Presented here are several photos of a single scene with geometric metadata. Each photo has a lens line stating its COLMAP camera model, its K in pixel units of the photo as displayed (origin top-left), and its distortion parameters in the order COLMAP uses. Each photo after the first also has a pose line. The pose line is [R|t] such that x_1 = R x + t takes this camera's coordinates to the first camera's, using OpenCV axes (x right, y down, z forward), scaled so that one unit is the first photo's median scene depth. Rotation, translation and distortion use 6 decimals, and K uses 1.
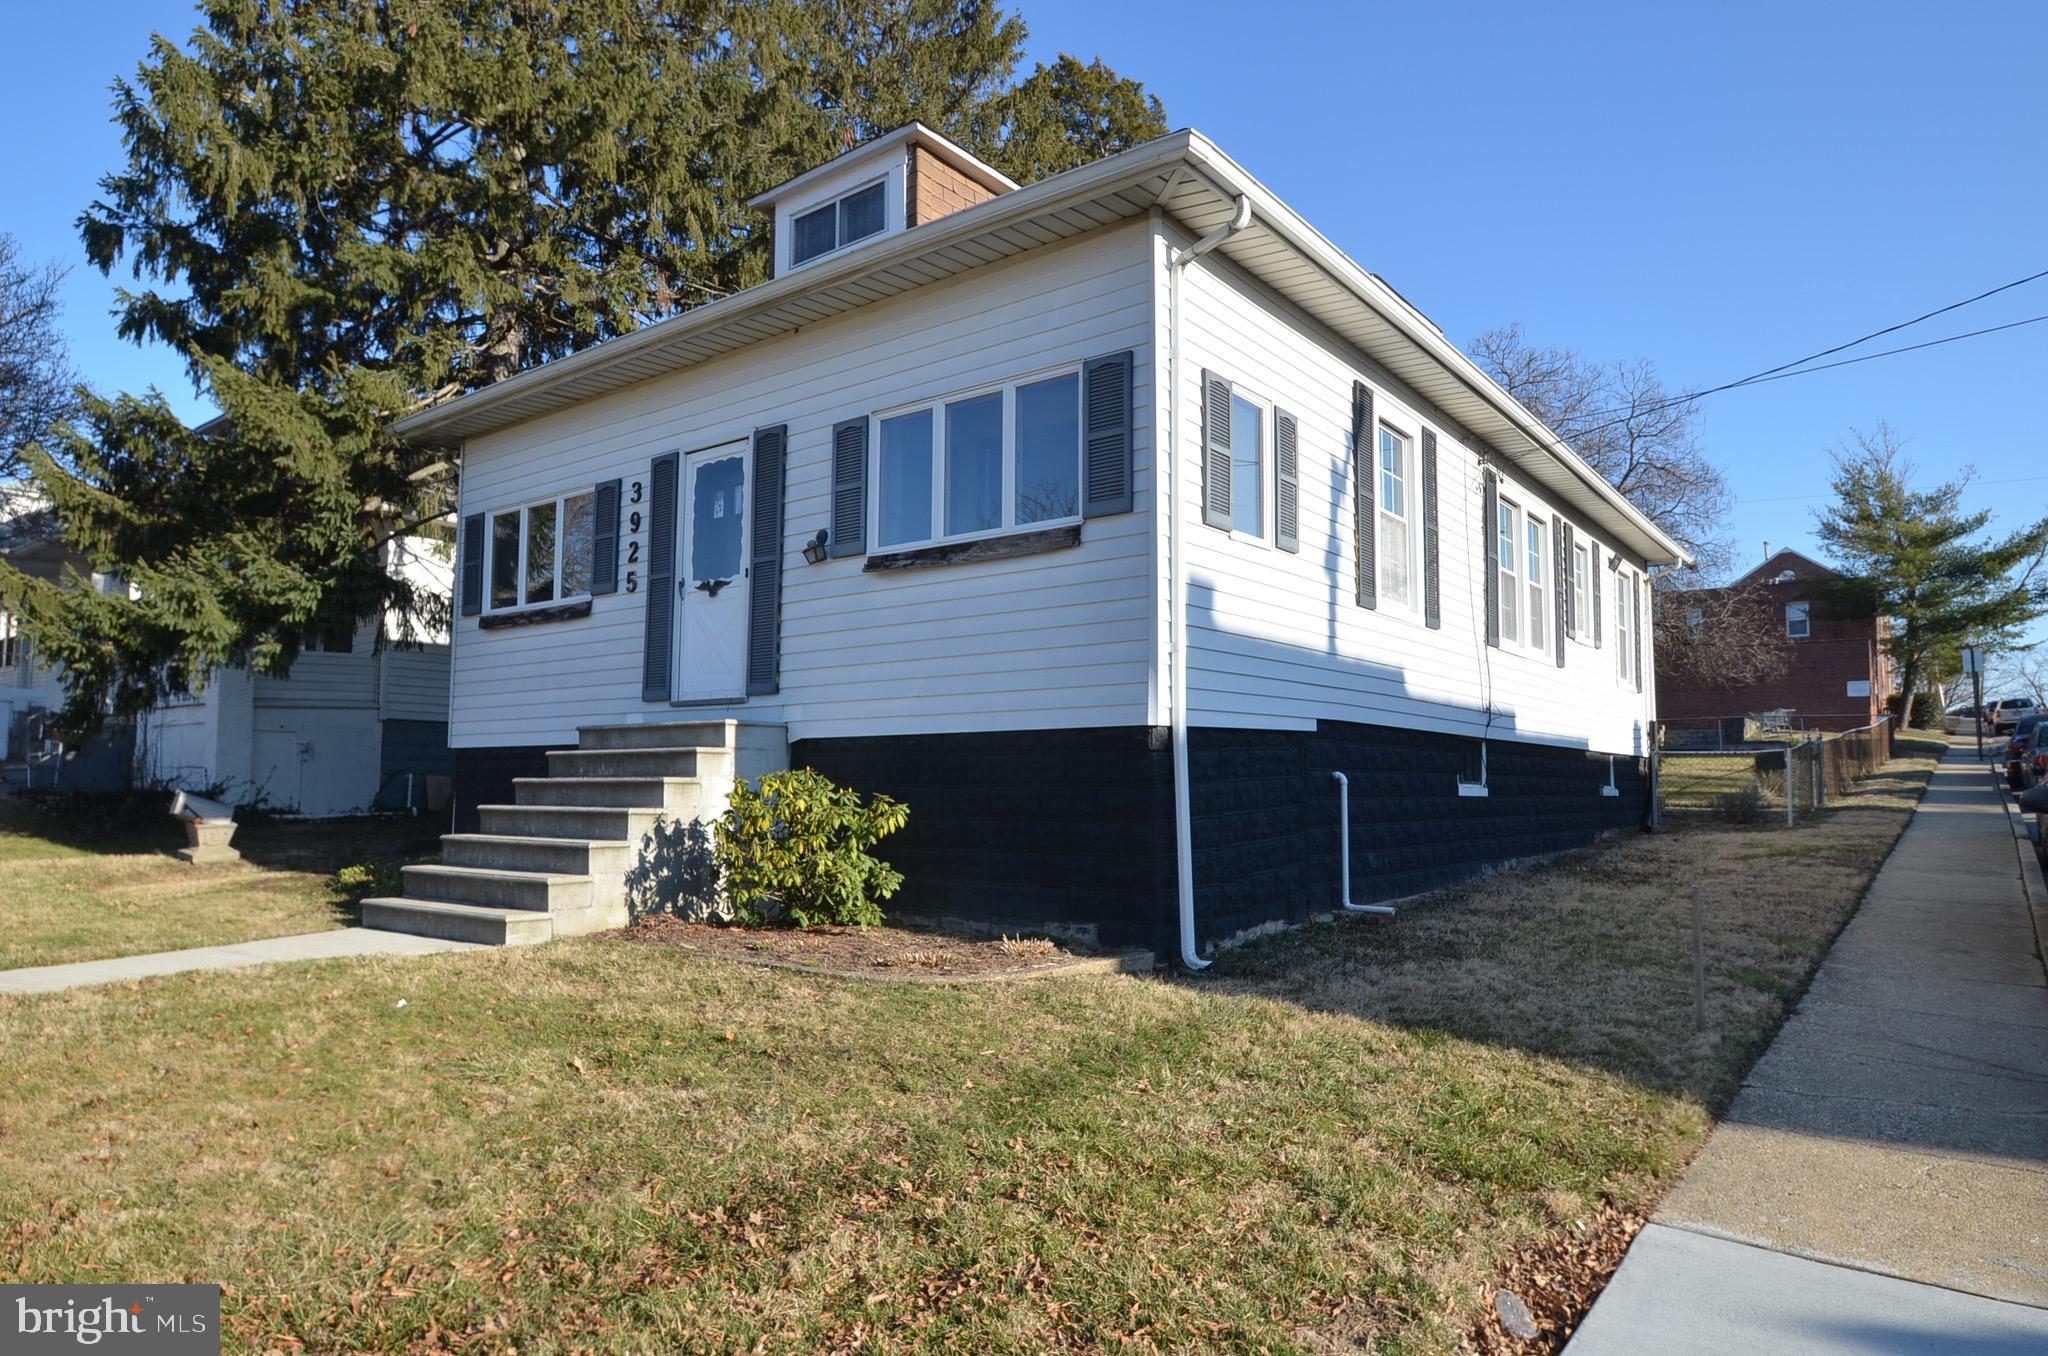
lens RADIAL K [[1236.2, 0, 1024.0], [0, 1236.2, 678.0], [0, 0, 1]] dist [-0.001684, -0.000124]
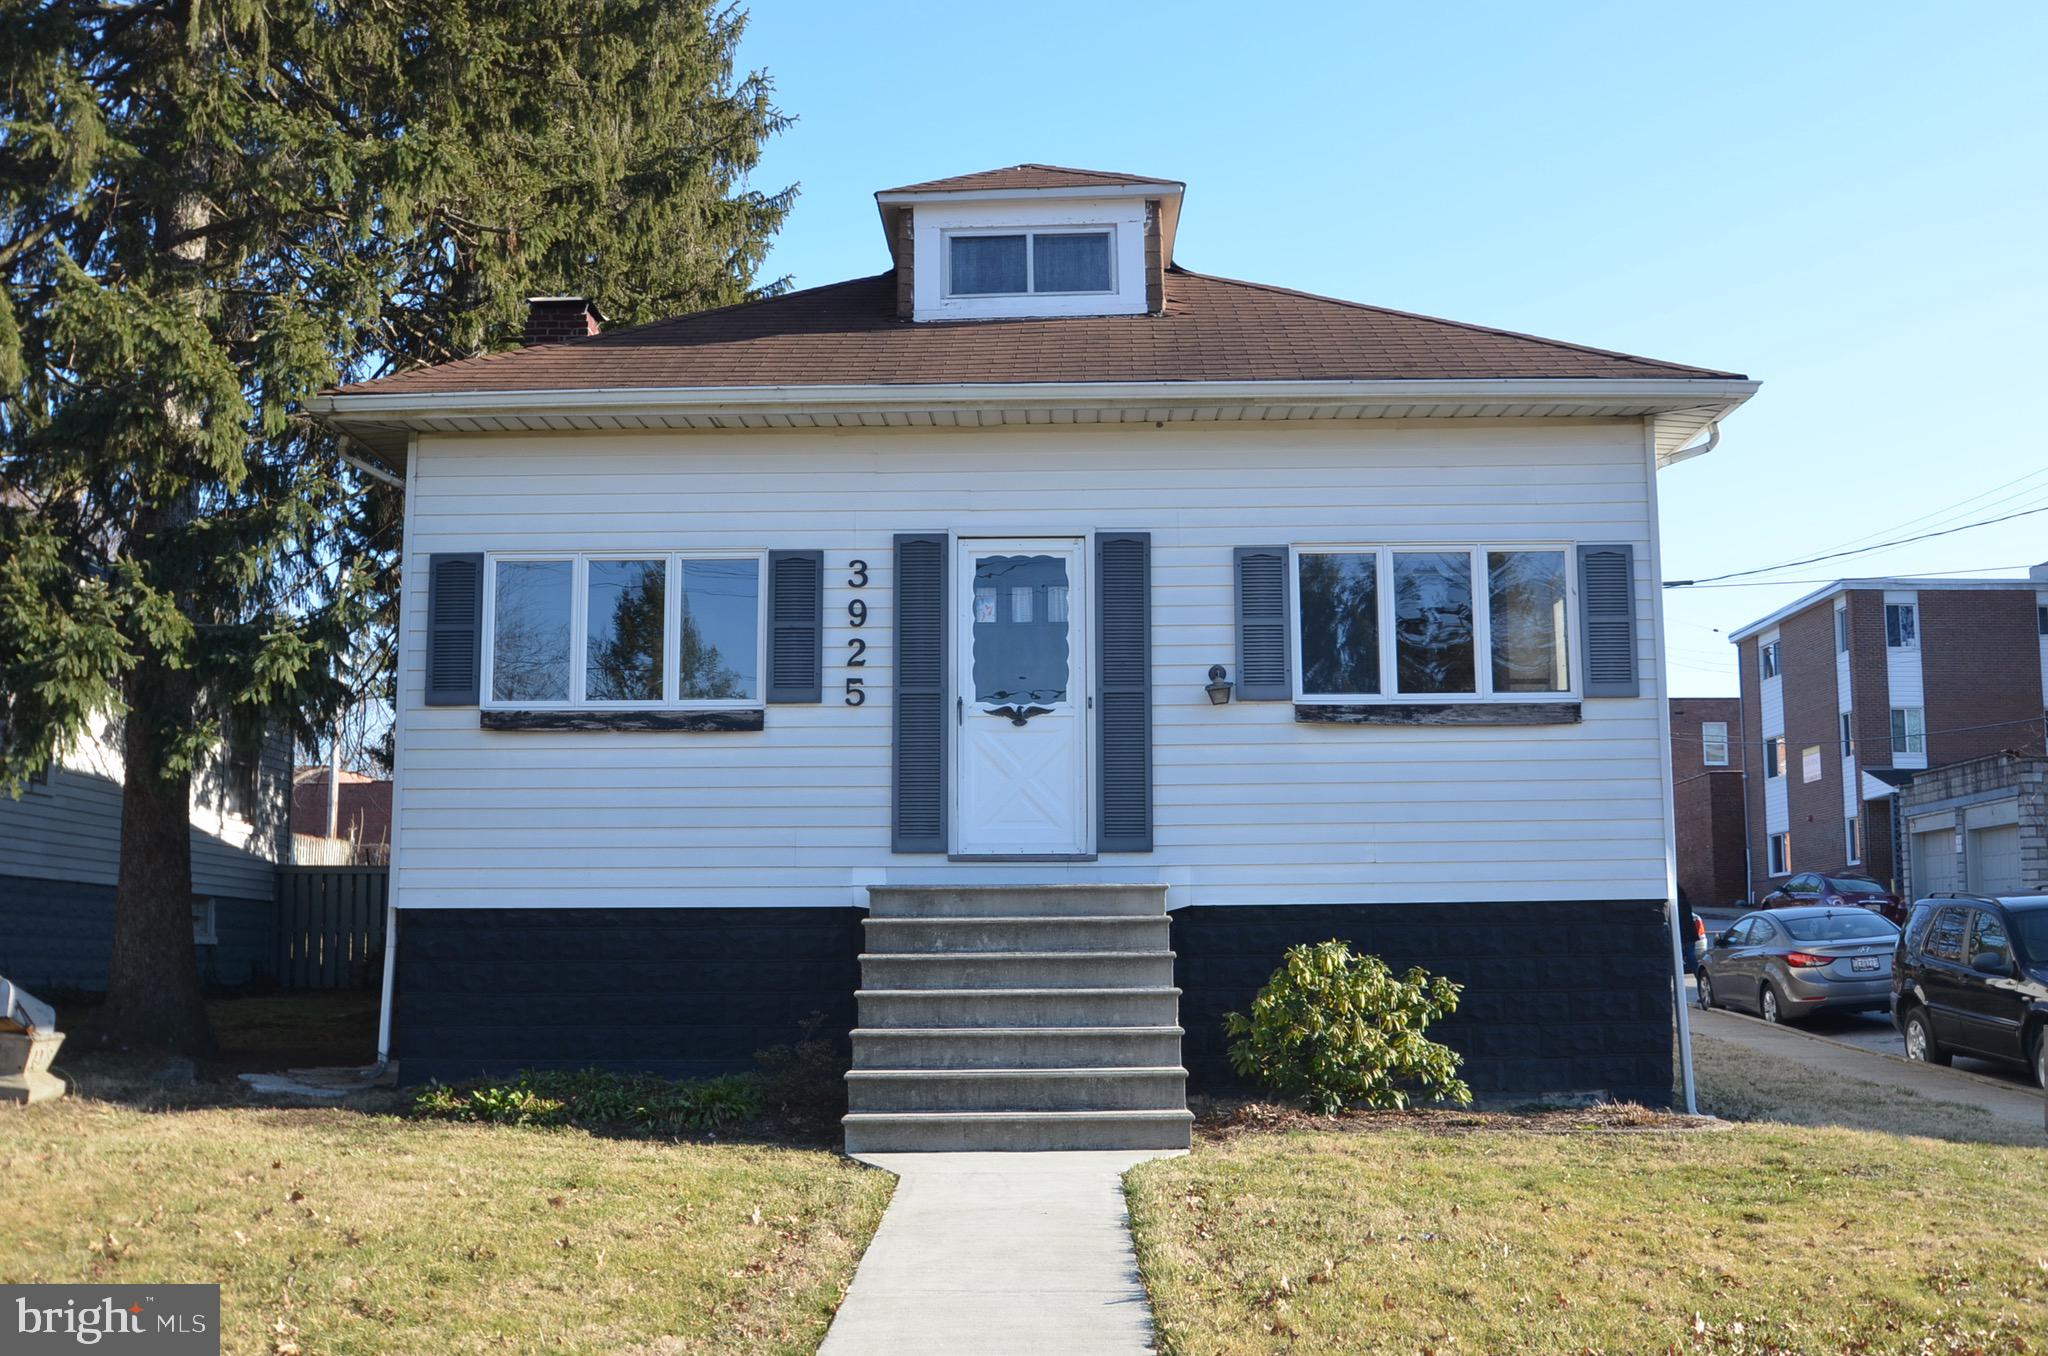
lens RADIAL K [[2038.6, 0, 1024.0], [0, 2038.6, 678.0], [0, 0, 1]] dist [-0.036480, -0.000148]
pose [[0.793482, 0.077326, 0.603661, -1.045358], [-0.043720, 0.996575, -0.070189, -0.003837], [-0.607021, 0.029302, 0.794145, -0.052023]]
